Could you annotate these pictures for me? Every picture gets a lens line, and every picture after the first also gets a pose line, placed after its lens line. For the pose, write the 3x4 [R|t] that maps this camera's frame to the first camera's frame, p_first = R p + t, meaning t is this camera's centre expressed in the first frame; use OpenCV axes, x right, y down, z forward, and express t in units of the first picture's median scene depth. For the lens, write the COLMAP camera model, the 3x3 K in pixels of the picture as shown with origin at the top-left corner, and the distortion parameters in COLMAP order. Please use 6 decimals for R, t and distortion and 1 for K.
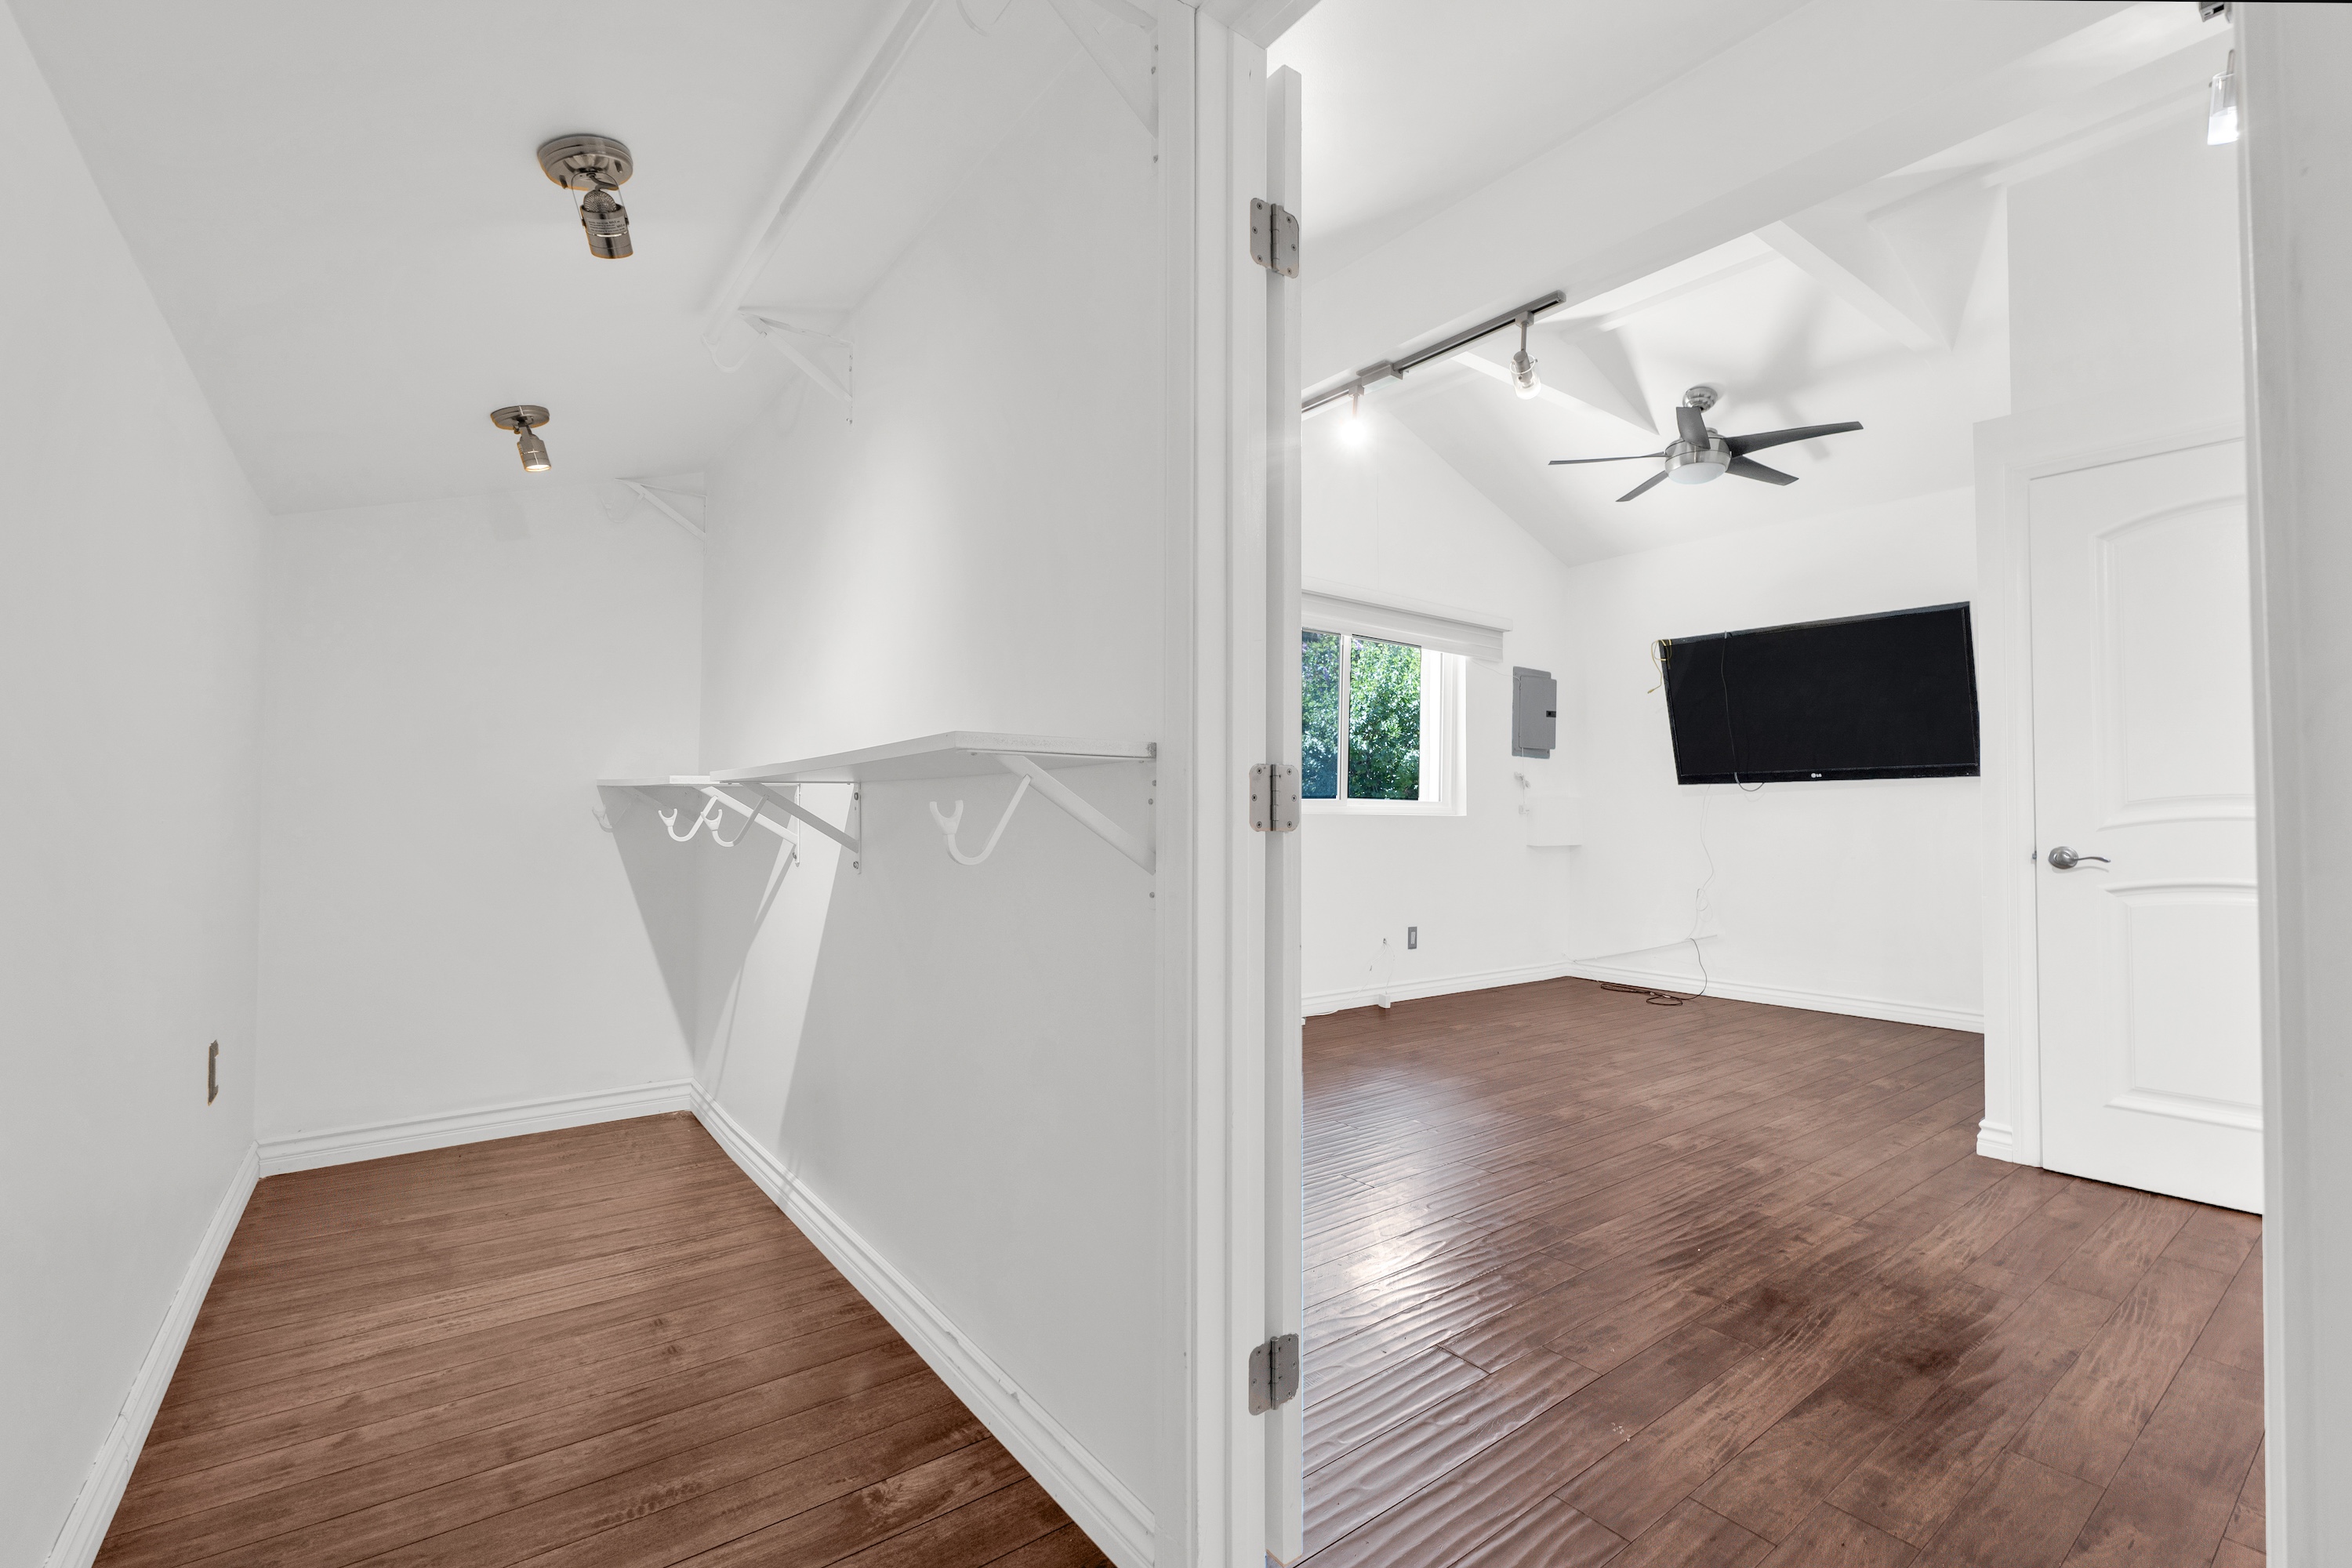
lens RADIAL K [[1013.1, 0, 1176.0], [0, 1013.1, 784.0], [0, 0, 1]] dist [0.002089, 0.000317]
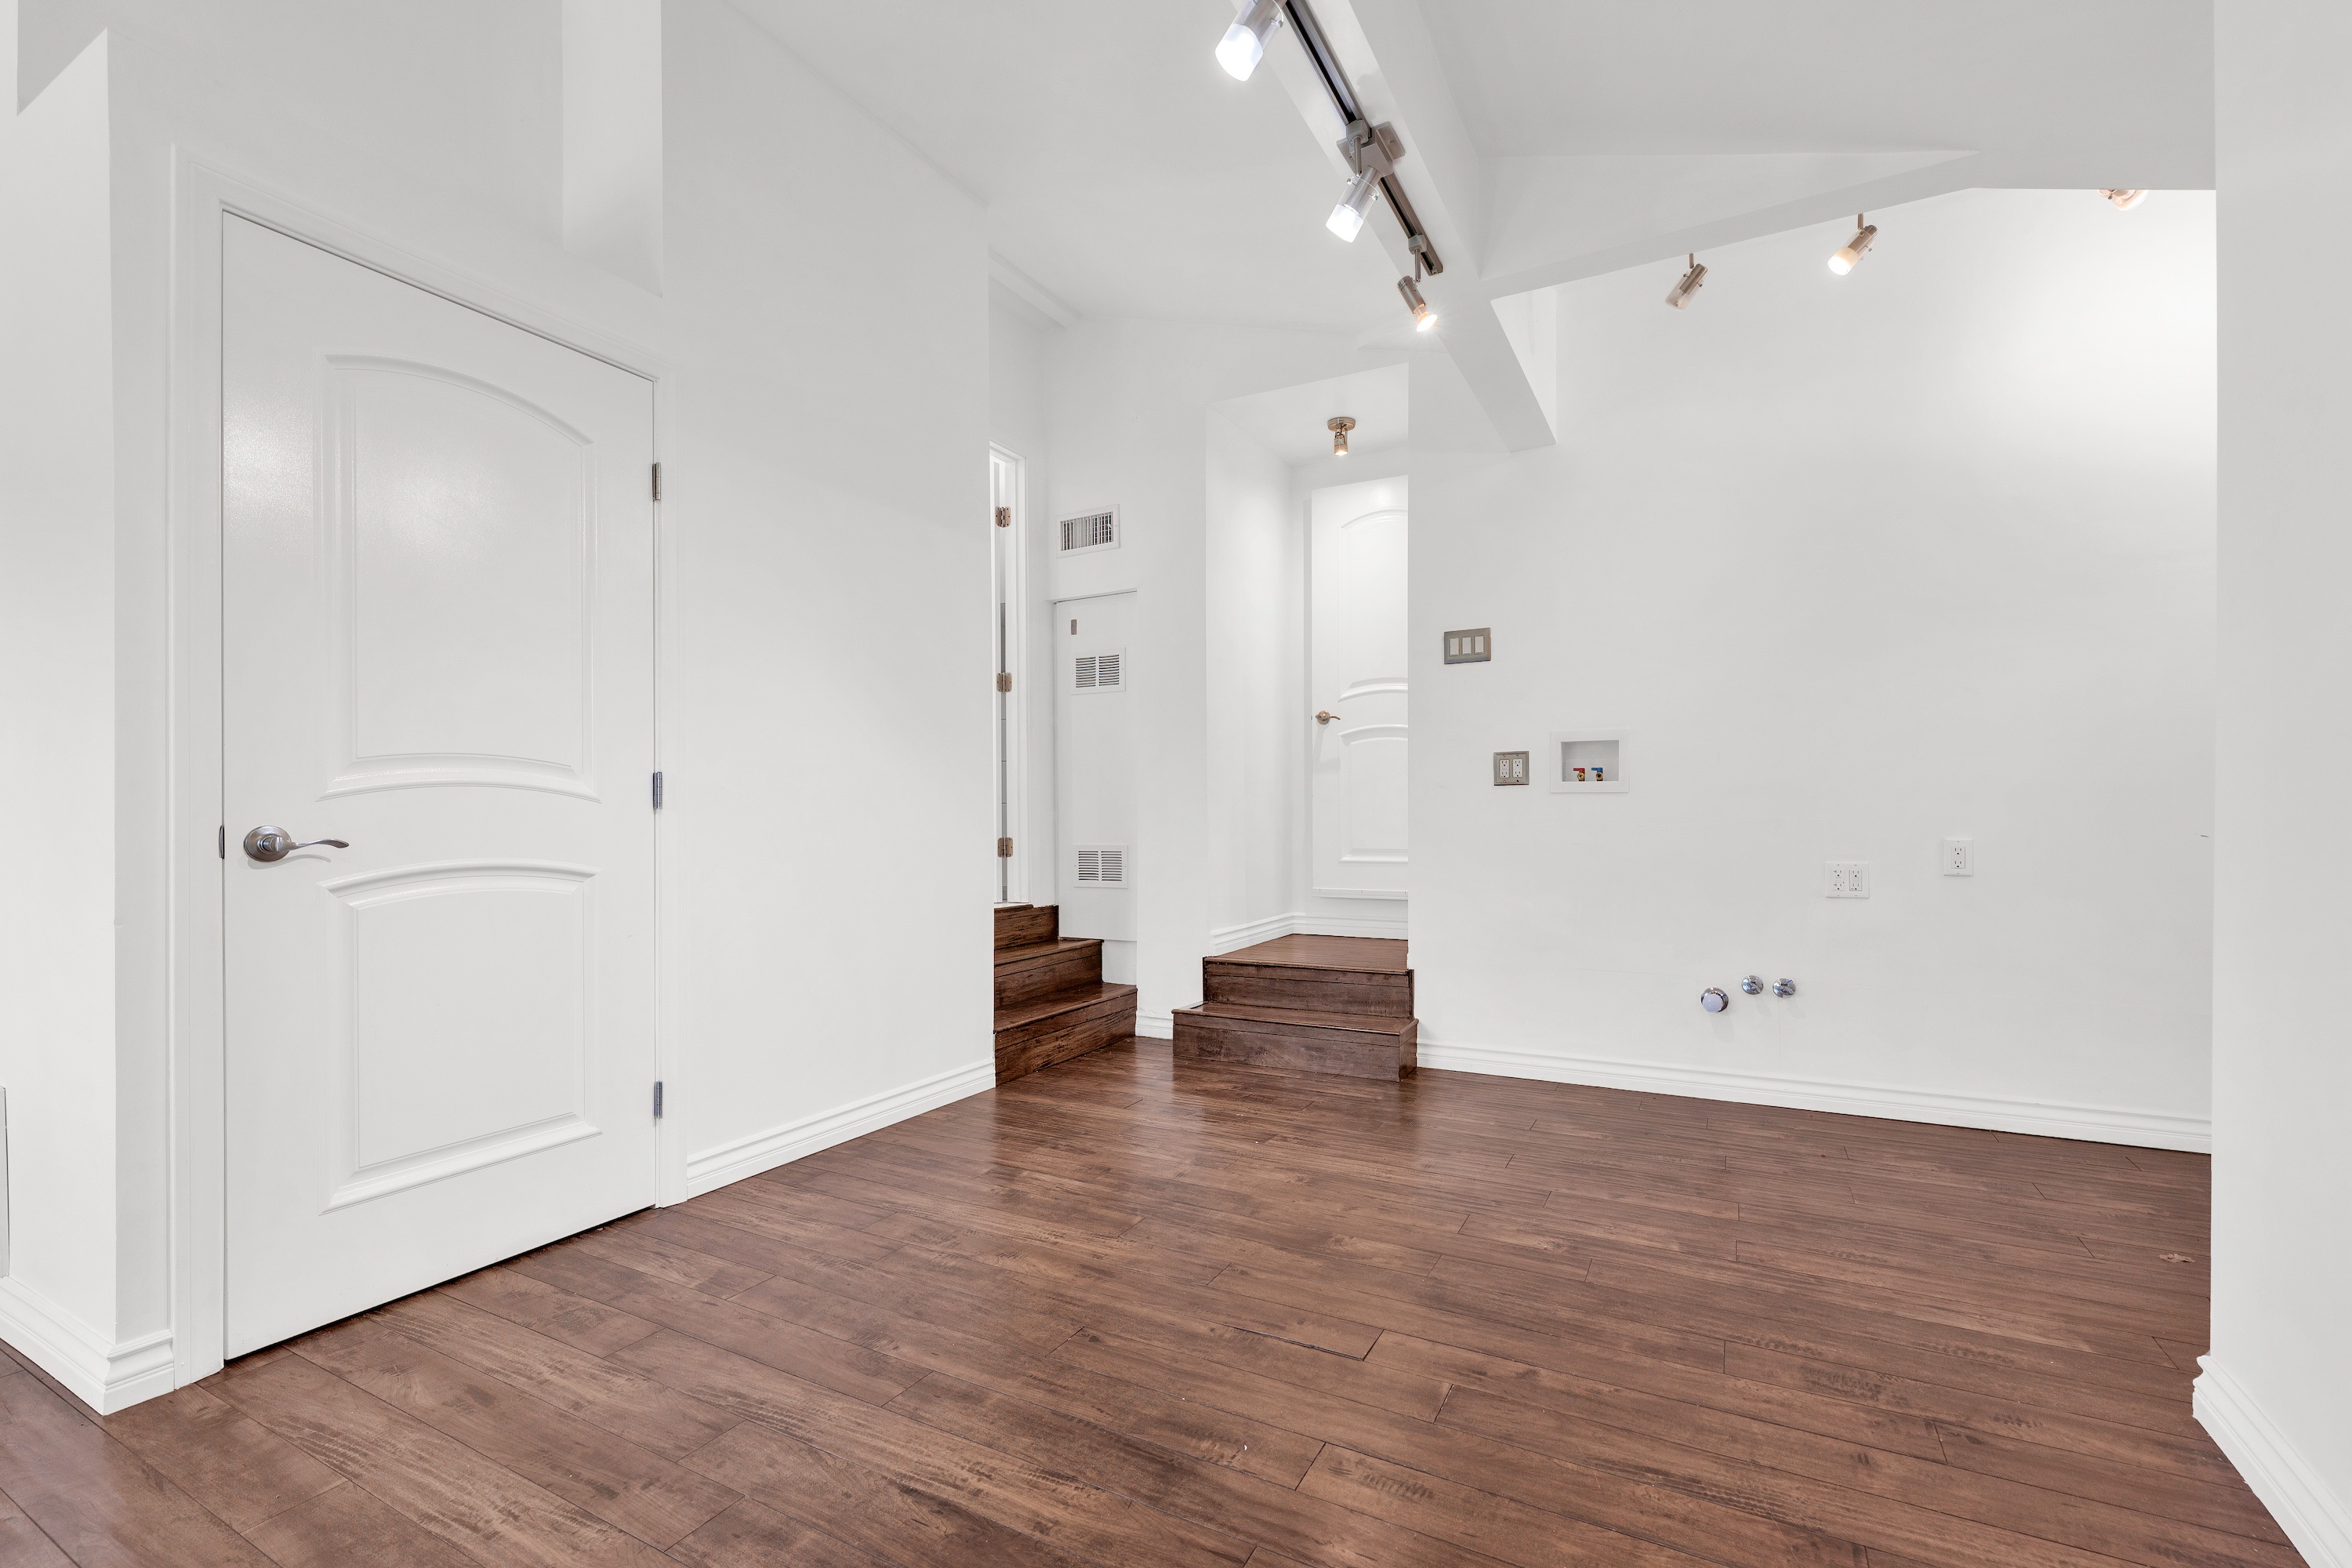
lens RADIAL K [[1008.9, 0, 1176.8], [0, 1008.9, 814.5], [0, 0, 1]] dist [-0.001128, -0.000277]
pose [[-0.404158, -0.000868, 0.914689, 0.091935], [-0.018827, 0.999796, -0.007370, 0.048609], [-0.914495, -0.020199, -0.404092, 0.749182]]
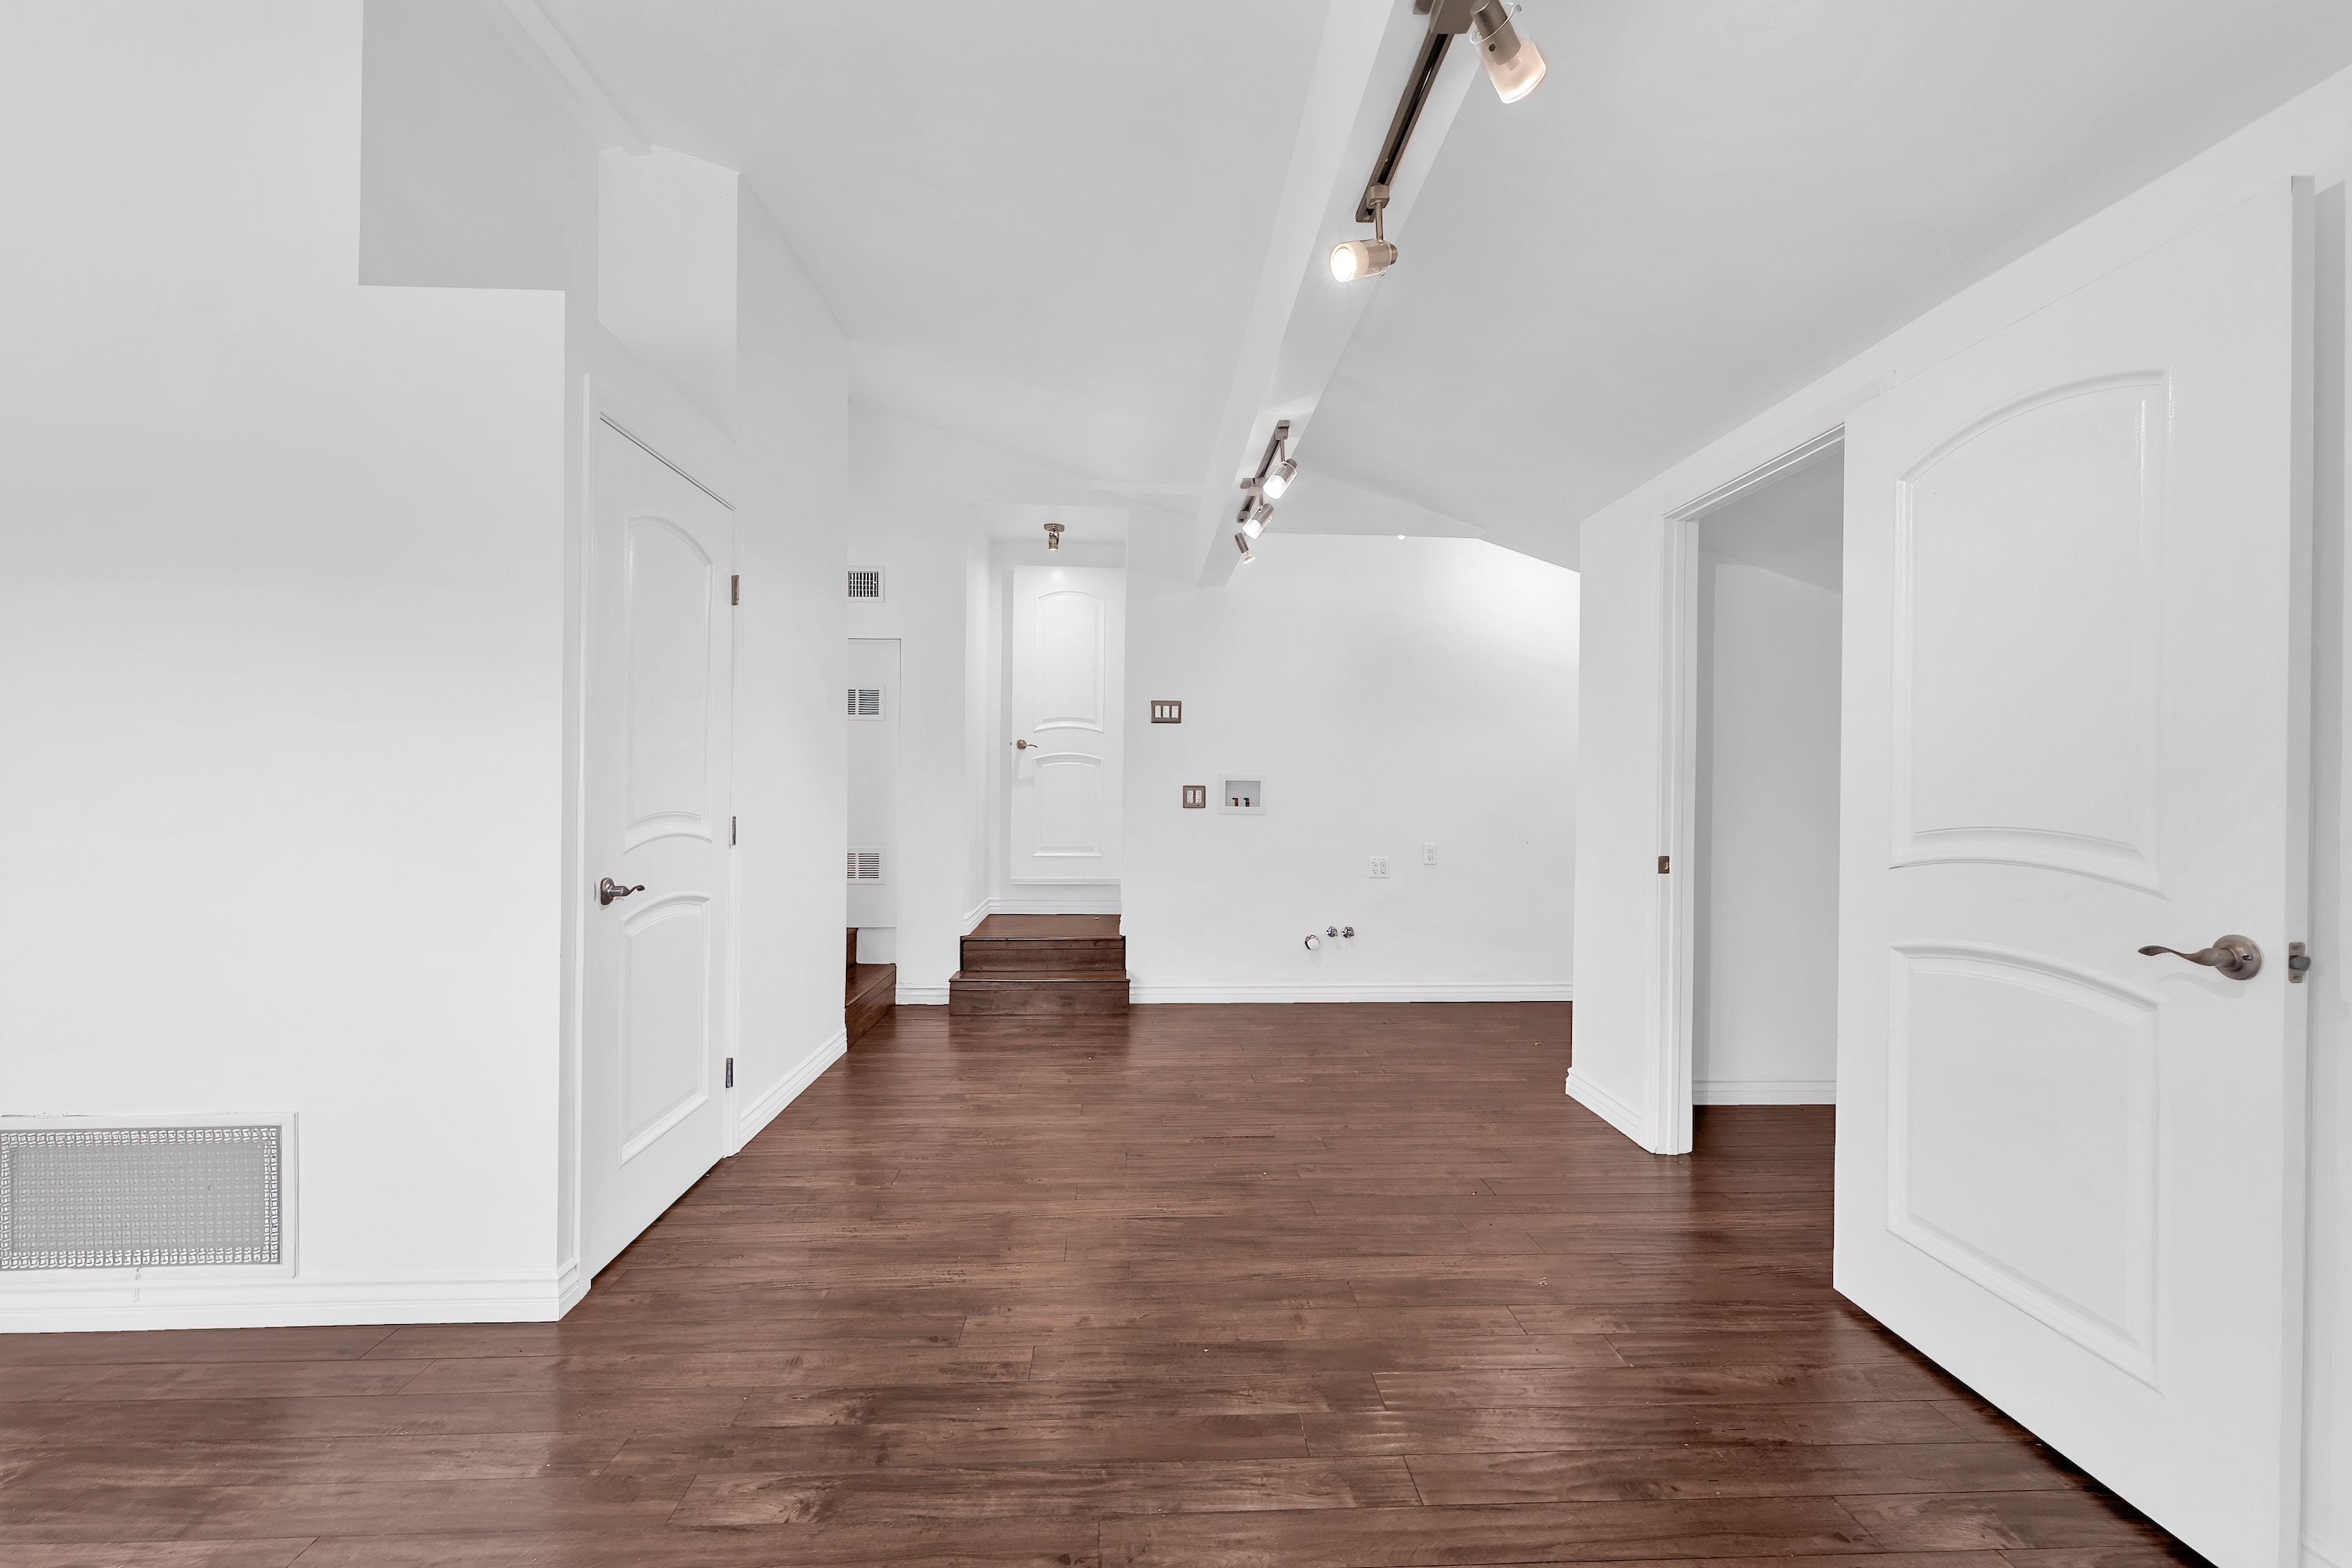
lens RADIAL K [[1008.2, 0, 1170.9], [0, 1008.2, 779.6], [0, 0, 1]] dist [-0.000674, -0.000160]
pose [[-0.820947, -0.009002, 0.570934, 0.037105], [-0.027589, 0.999333, -0.023913, -0.011297], [-0.570338, -0.035382, -0.820648, 1.426262]]
